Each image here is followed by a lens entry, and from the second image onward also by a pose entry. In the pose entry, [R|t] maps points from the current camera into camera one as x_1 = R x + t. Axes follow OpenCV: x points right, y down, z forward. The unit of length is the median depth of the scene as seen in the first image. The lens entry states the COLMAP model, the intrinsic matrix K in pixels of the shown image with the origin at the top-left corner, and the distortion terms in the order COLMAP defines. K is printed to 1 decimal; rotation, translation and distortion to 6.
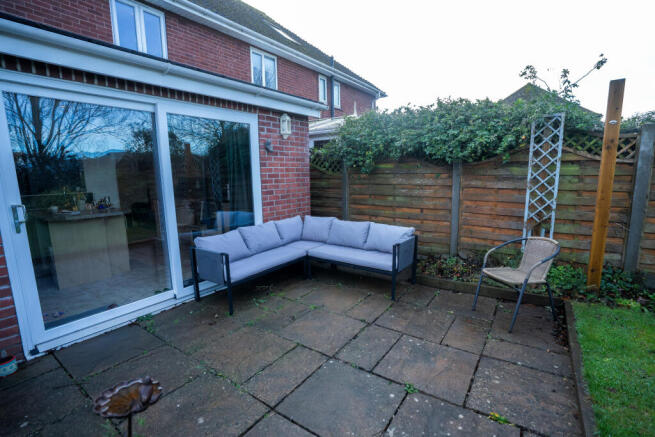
lens RADIAL K [[306.3, 0, 327.5], [0, 306.3, 218.5], [0, 0, 1]] dist [-0.080112, 0.000051]
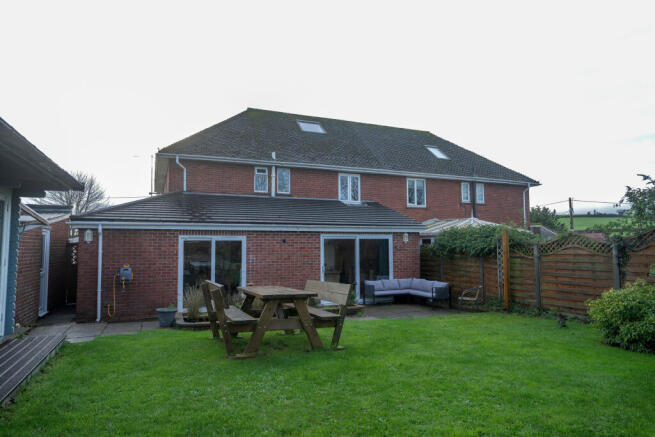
lens RADIAL K [[403.8, 0, 327.5], [0, 403.8, 218.5], [0, 0, 1]] dist [-0.001018, -0.000125]
pose [[0.847806, -0.023716, -0.529777, 1.015948], [-0.086400, 0.979474, -0.182113, 0.165390], [0.523221, 0.200169, 0.828355, -1.933699]]
